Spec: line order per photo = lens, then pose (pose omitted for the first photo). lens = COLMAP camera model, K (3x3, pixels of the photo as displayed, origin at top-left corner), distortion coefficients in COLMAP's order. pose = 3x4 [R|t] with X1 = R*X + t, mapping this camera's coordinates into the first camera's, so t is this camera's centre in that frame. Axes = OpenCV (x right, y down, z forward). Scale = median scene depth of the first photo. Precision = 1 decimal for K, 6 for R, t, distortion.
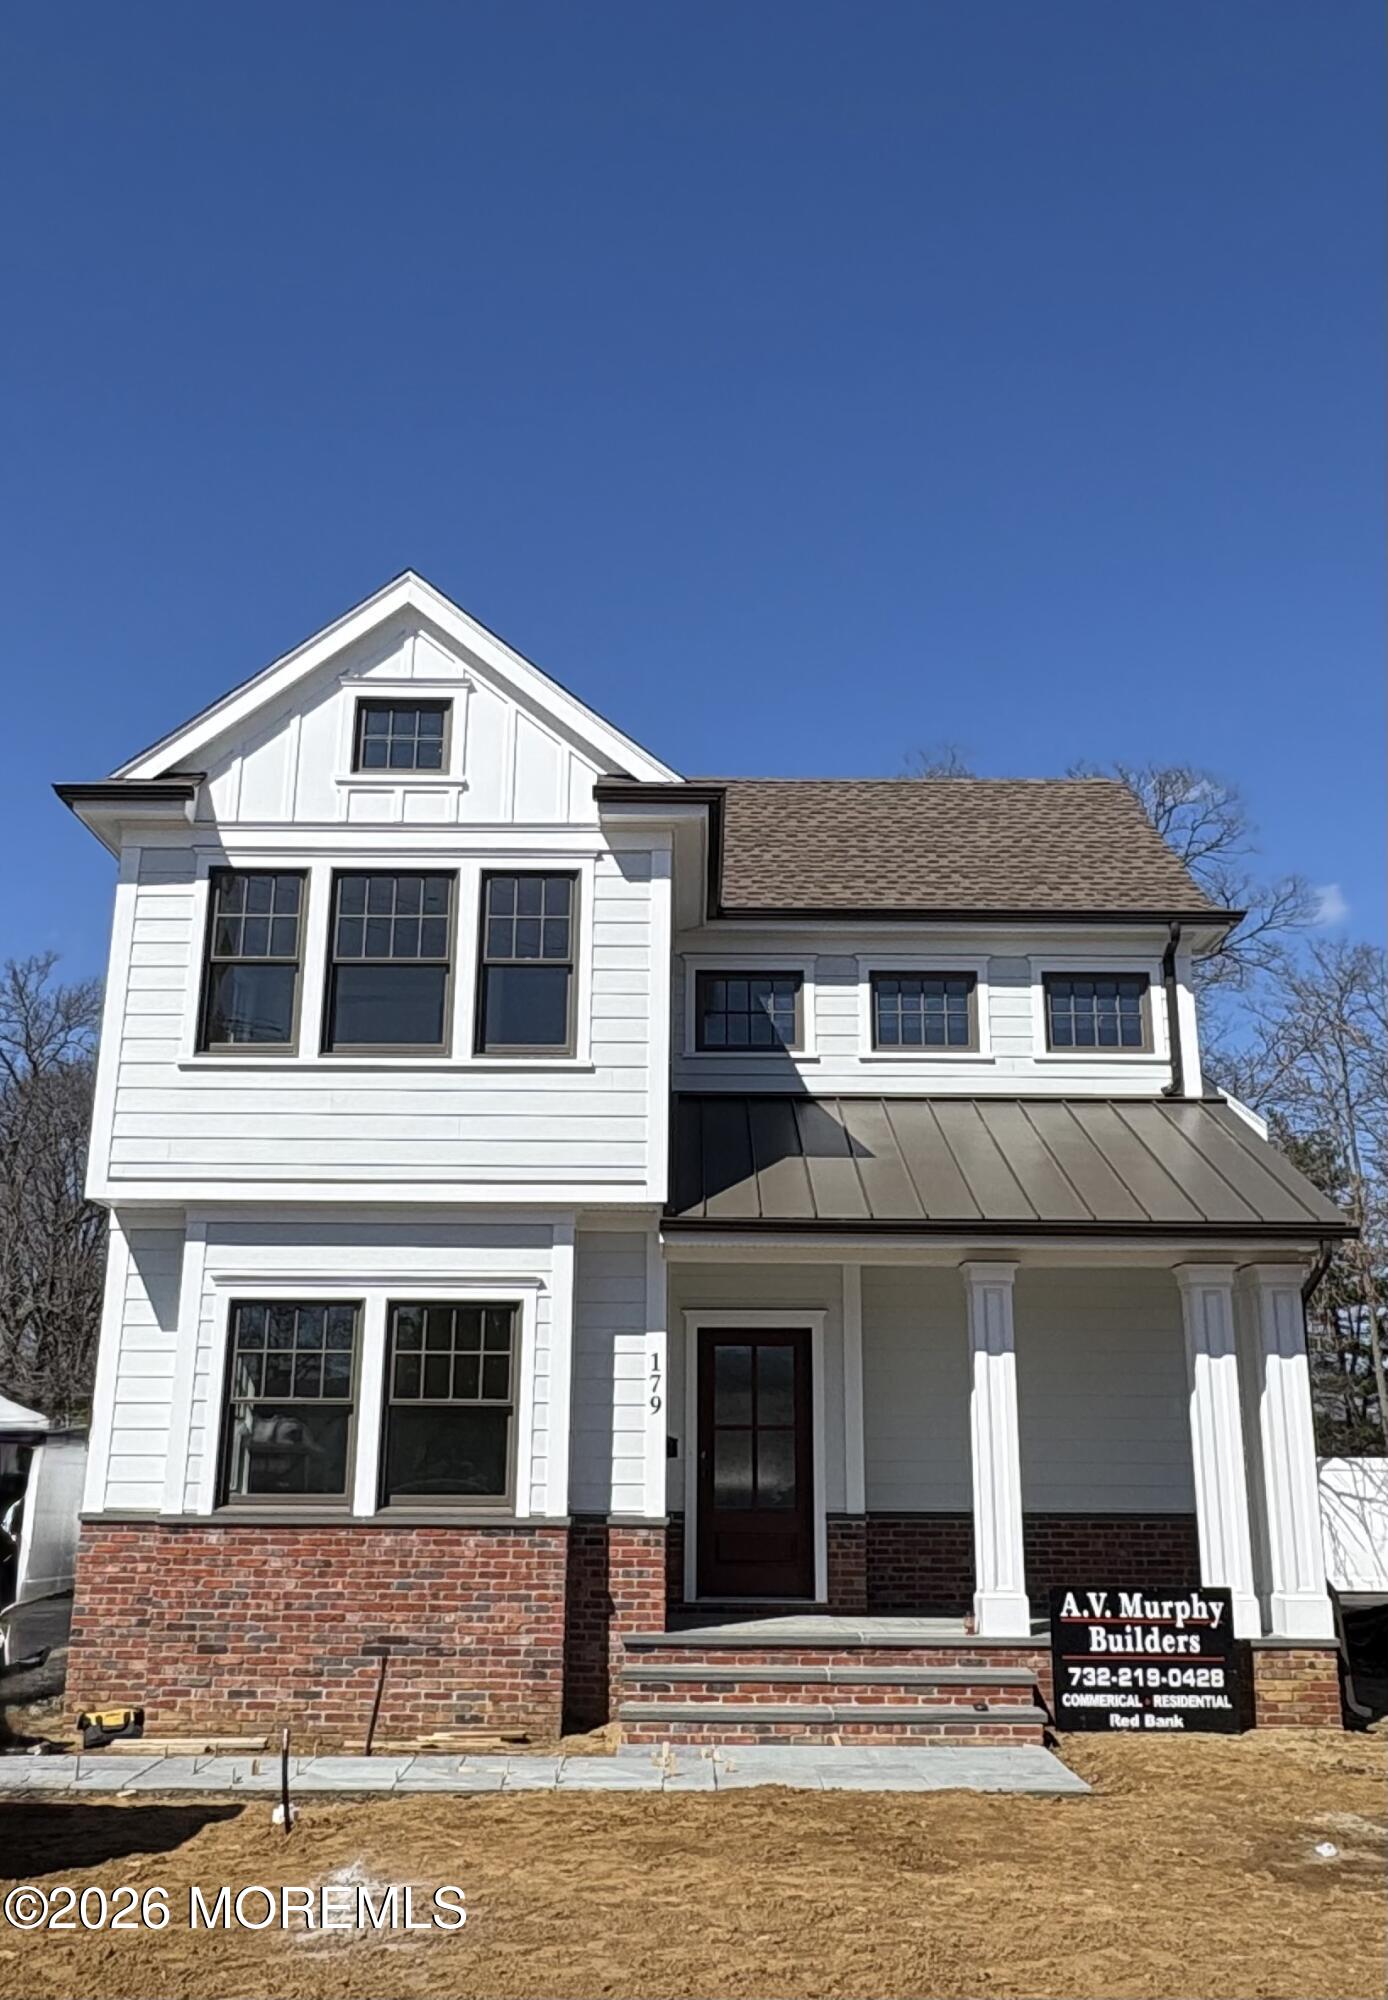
lens RADIAL K [[1727.2, 0, 691.1], [0, 1727.2, 980.7], [0, 0, 1]] dist [-0.010650, 0.018695]
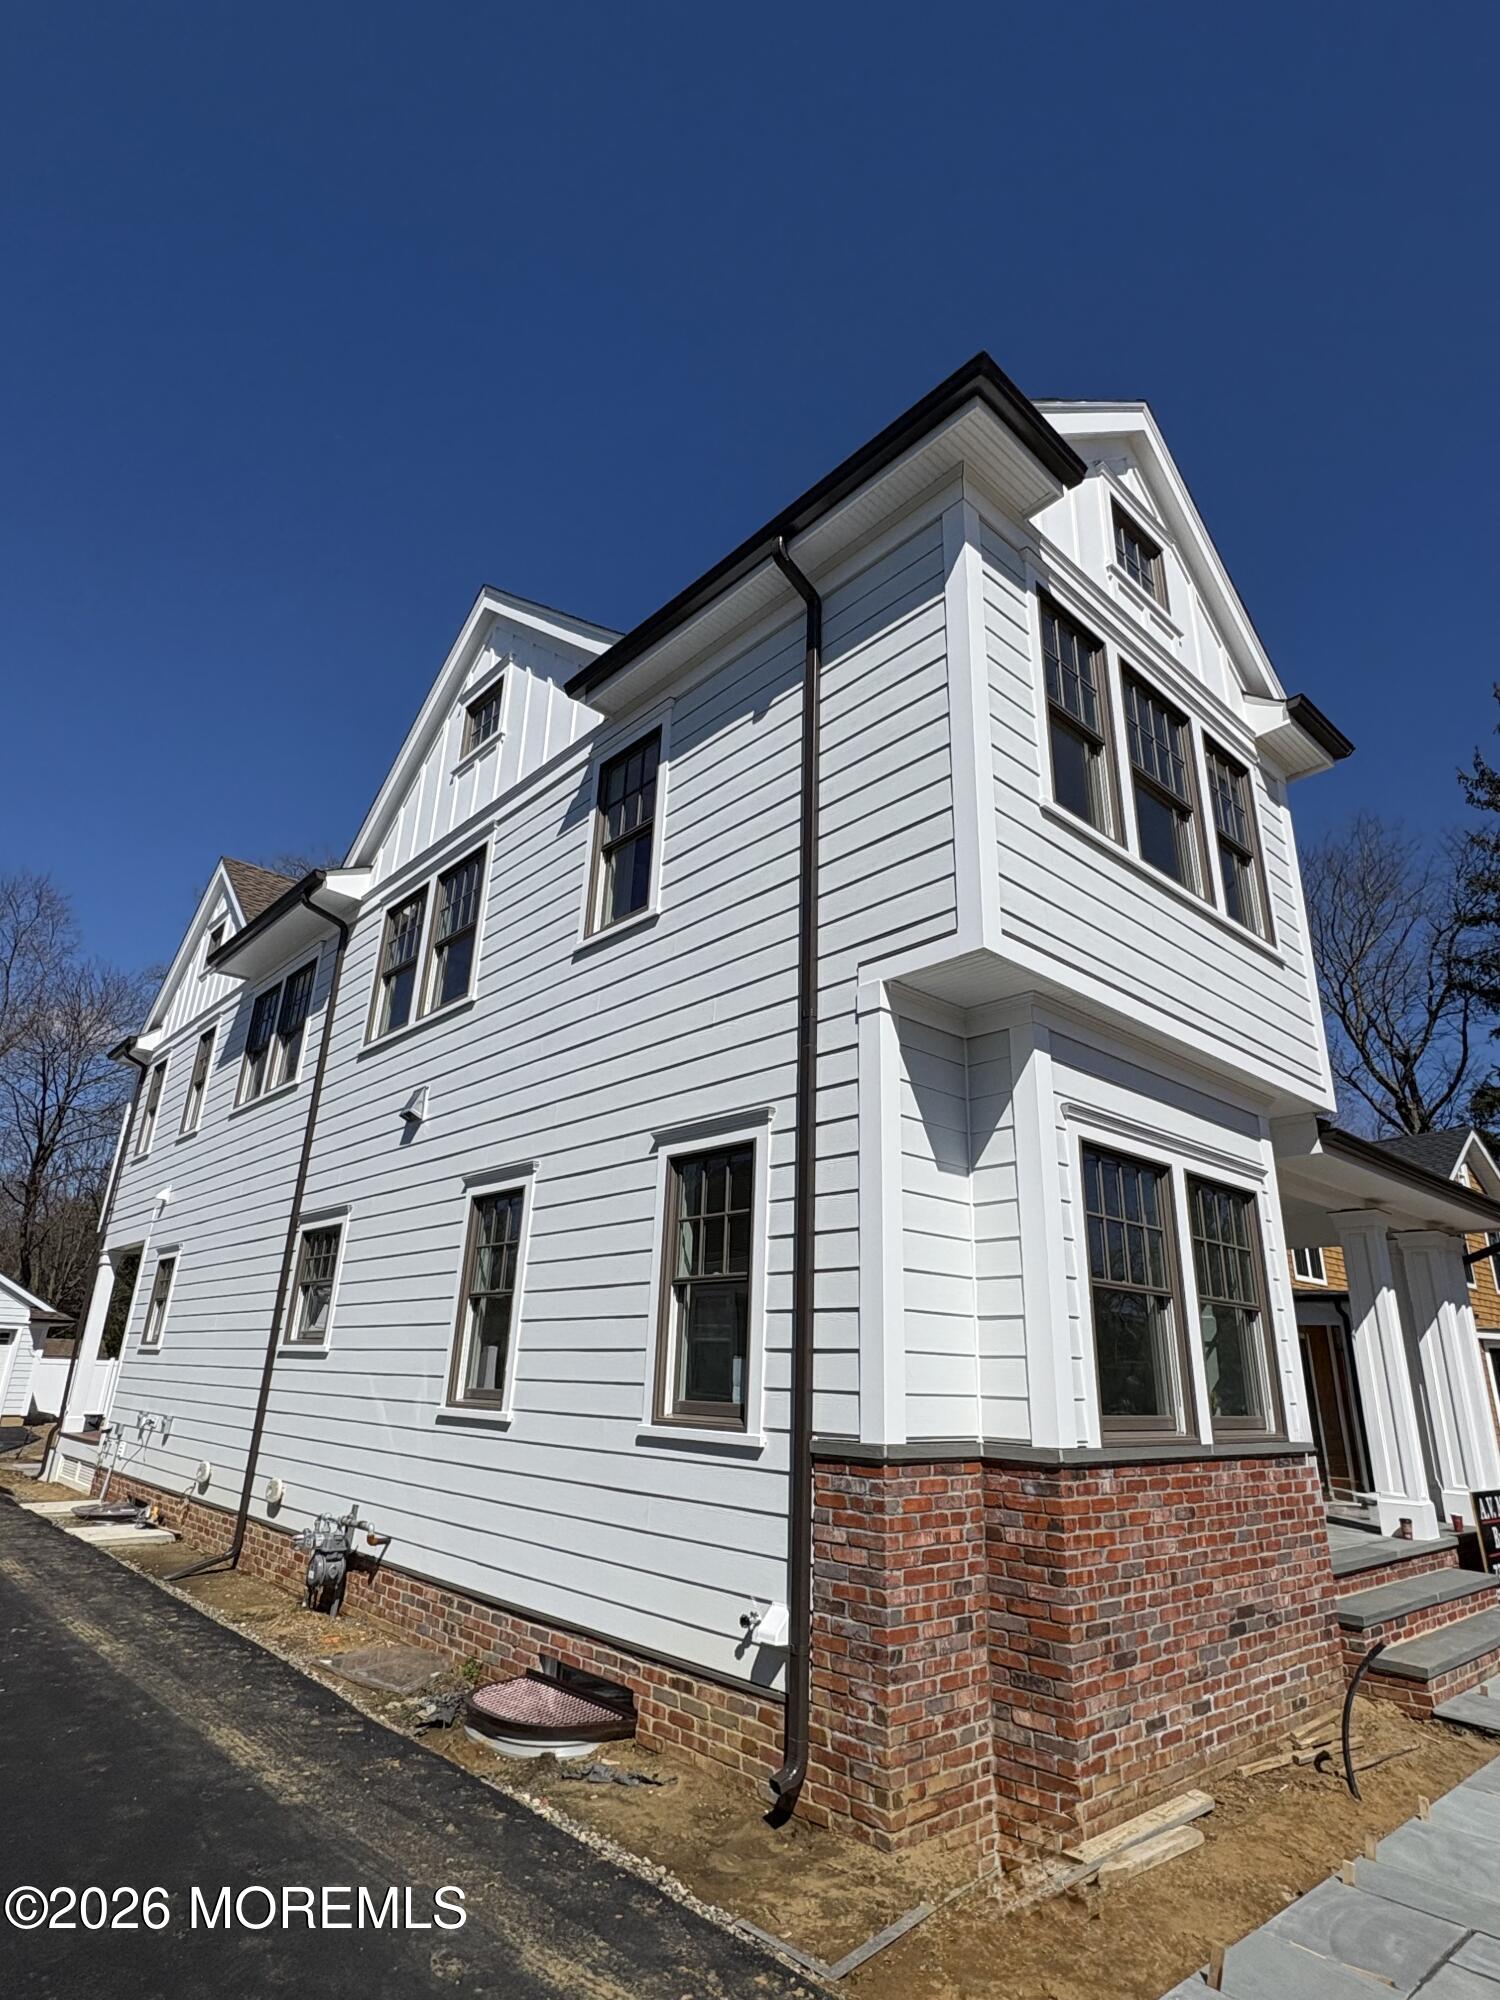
lens RADIAL K [[1038.3, 0, 741.5], [0, 1038.3, 1015.5], [0, 0, 1]] dist [0.000154, 0.001436]
pose [[0.744846, 0.236295, 0.623995, -0.676642], [-0.207559, 0.970849, -0.119884, 0.223134], [-0.634133, -0.040221, 0.772178, 0.781921]]
